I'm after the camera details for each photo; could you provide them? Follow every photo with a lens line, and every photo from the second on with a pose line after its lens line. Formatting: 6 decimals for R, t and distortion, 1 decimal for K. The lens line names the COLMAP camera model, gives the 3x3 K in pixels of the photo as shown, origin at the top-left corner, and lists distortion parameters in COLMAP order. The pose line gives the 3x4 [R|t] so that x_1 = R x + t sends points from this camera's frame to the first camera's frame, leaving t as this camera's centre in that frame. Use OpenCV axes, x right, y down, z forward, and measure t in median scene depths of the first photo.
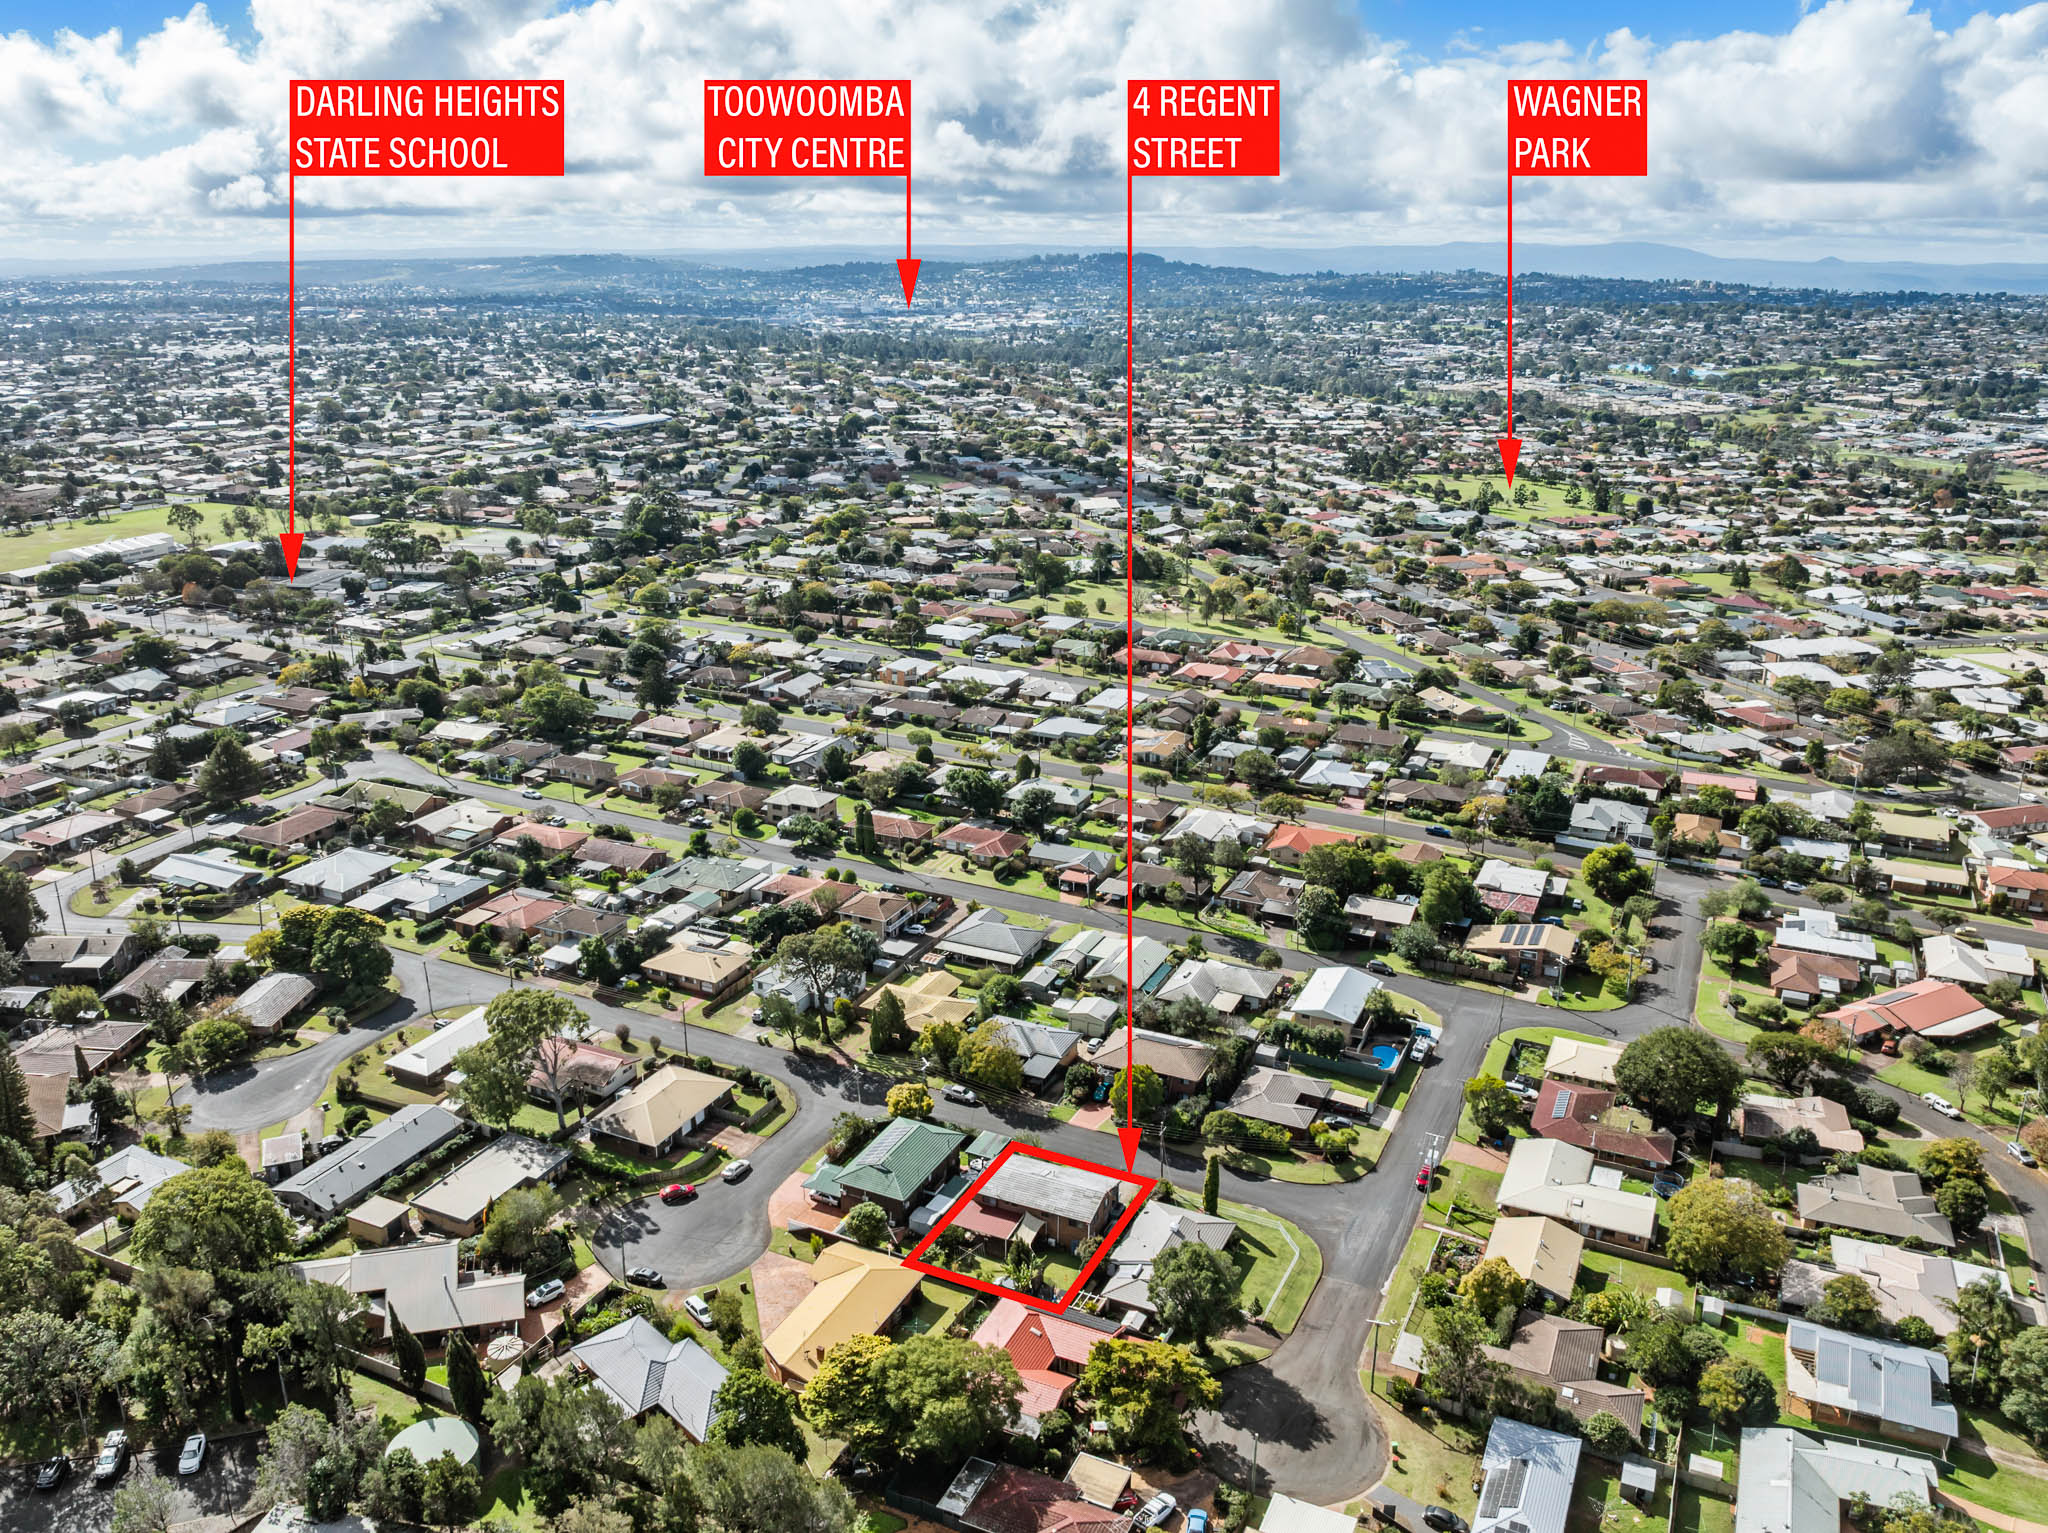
lens RADIAL K [[1628.7, 0, 992.3], [0, 1628.7, 763.9], [0, 0, 1]] dist [-0.040764, 0.002507]
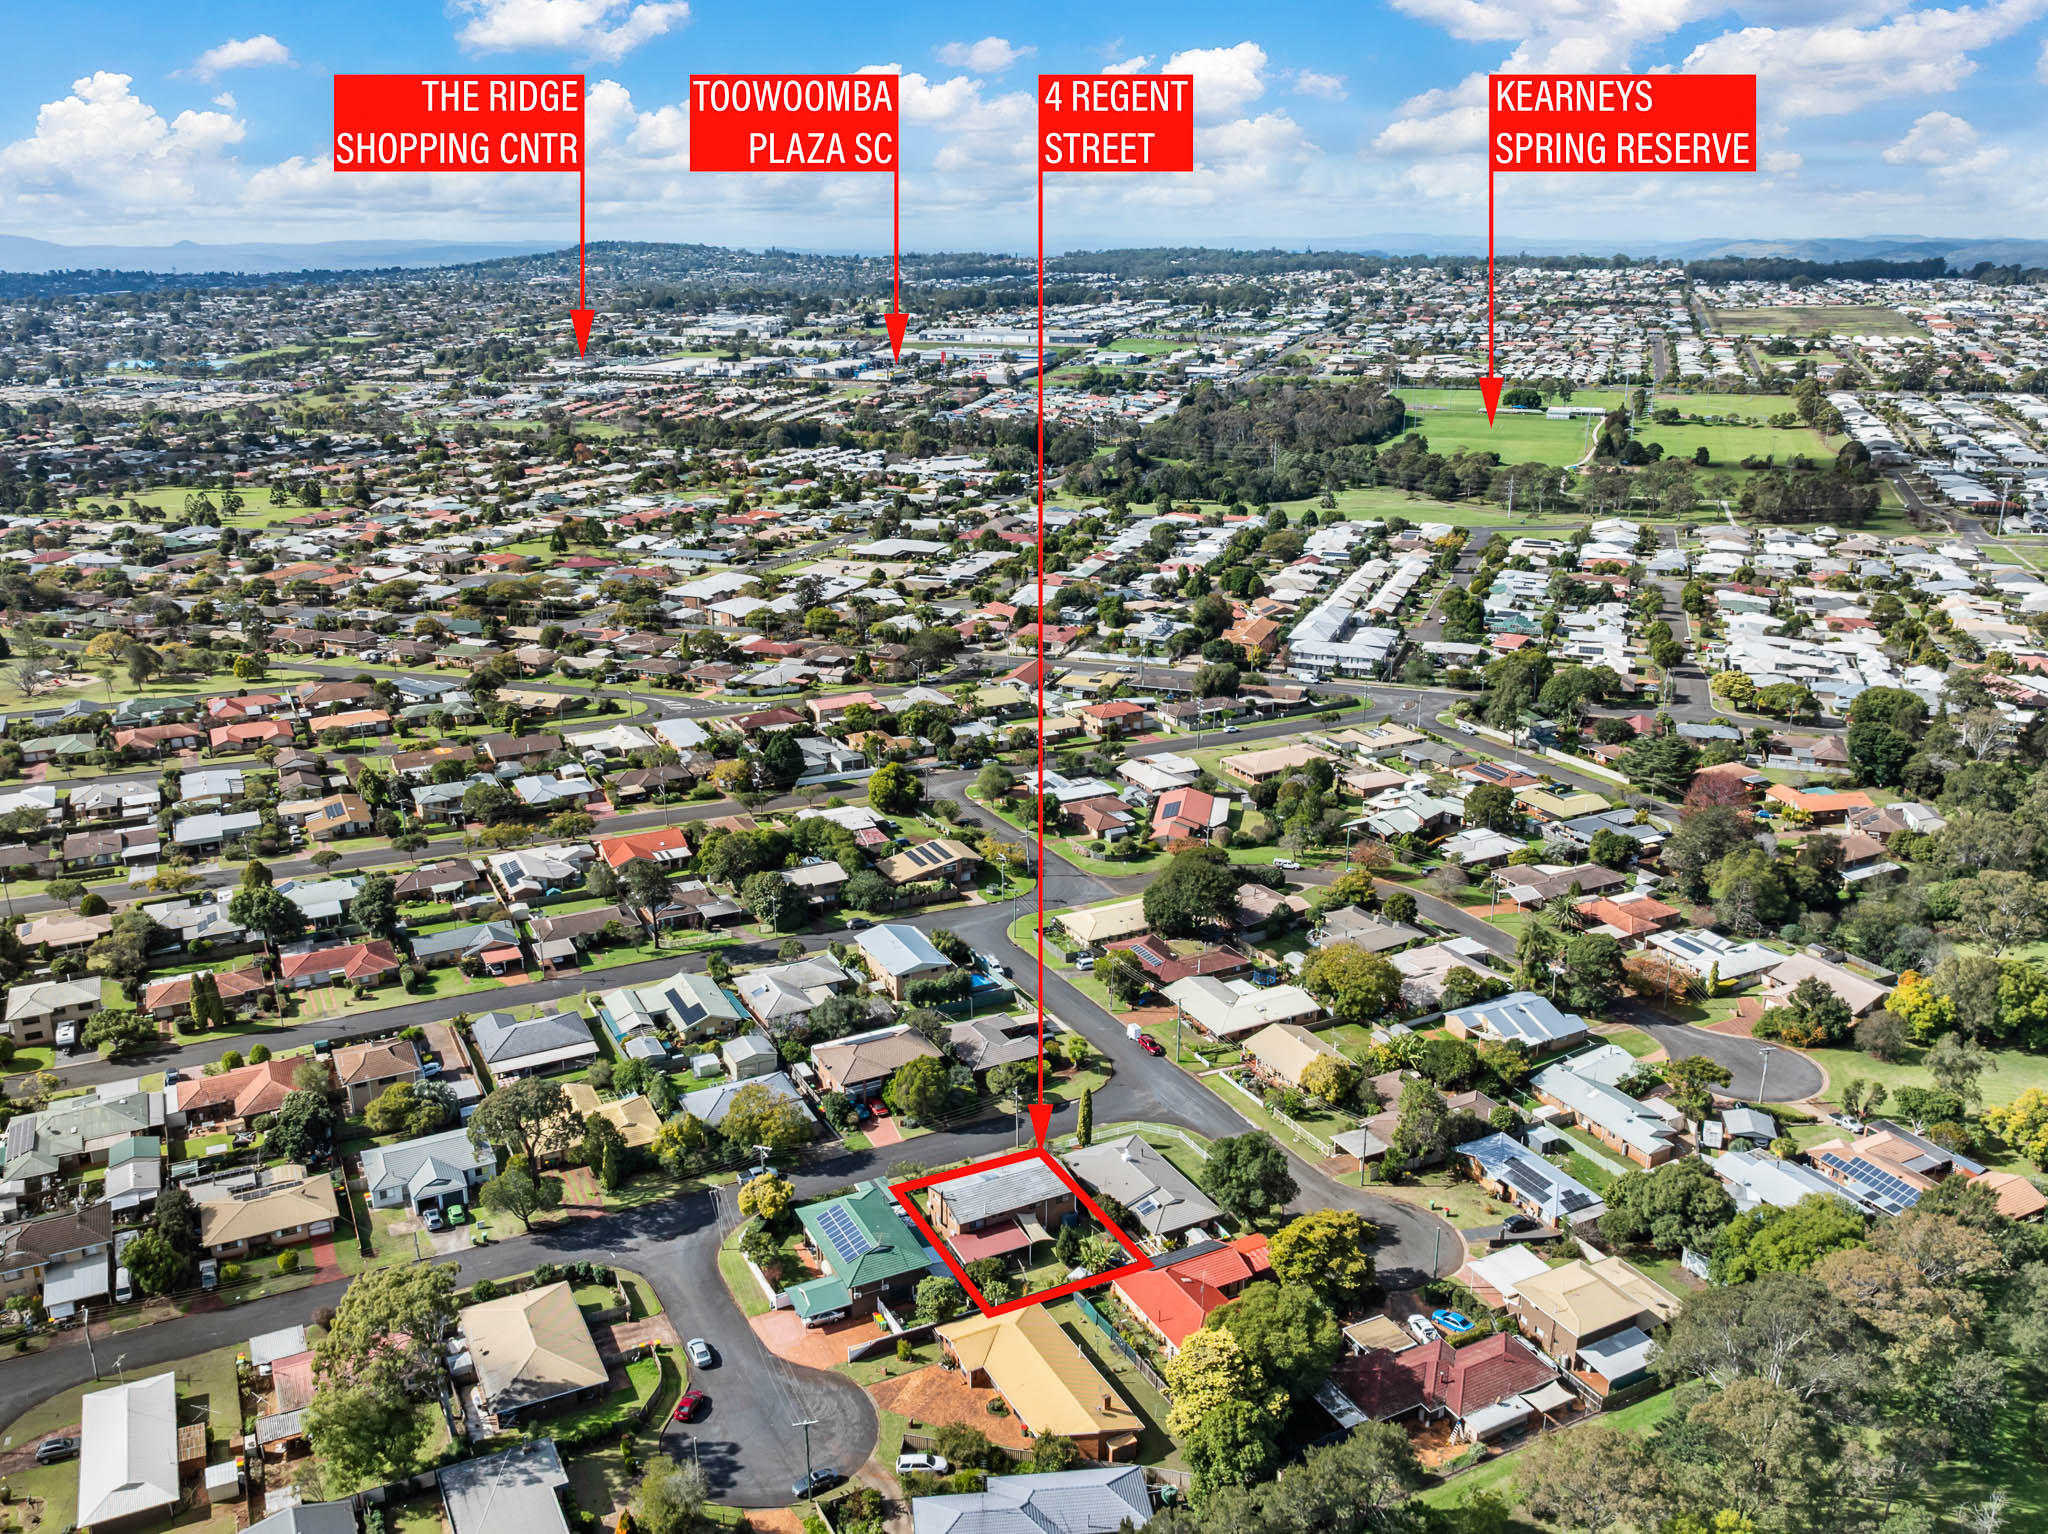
lens RADIAL K [[1628.7, 0, 992.3], [0, 1628.7, 764.4], [0, 0, 1]] dist [-0.040764, 0.002507]
pose [[0.629349, -0.269193, 0.729009, -0.644567], [0.257227, 0.957368, 0.131454, -0.128057], [-0.733317, 0.104791, 0.671763, 0.301932]]
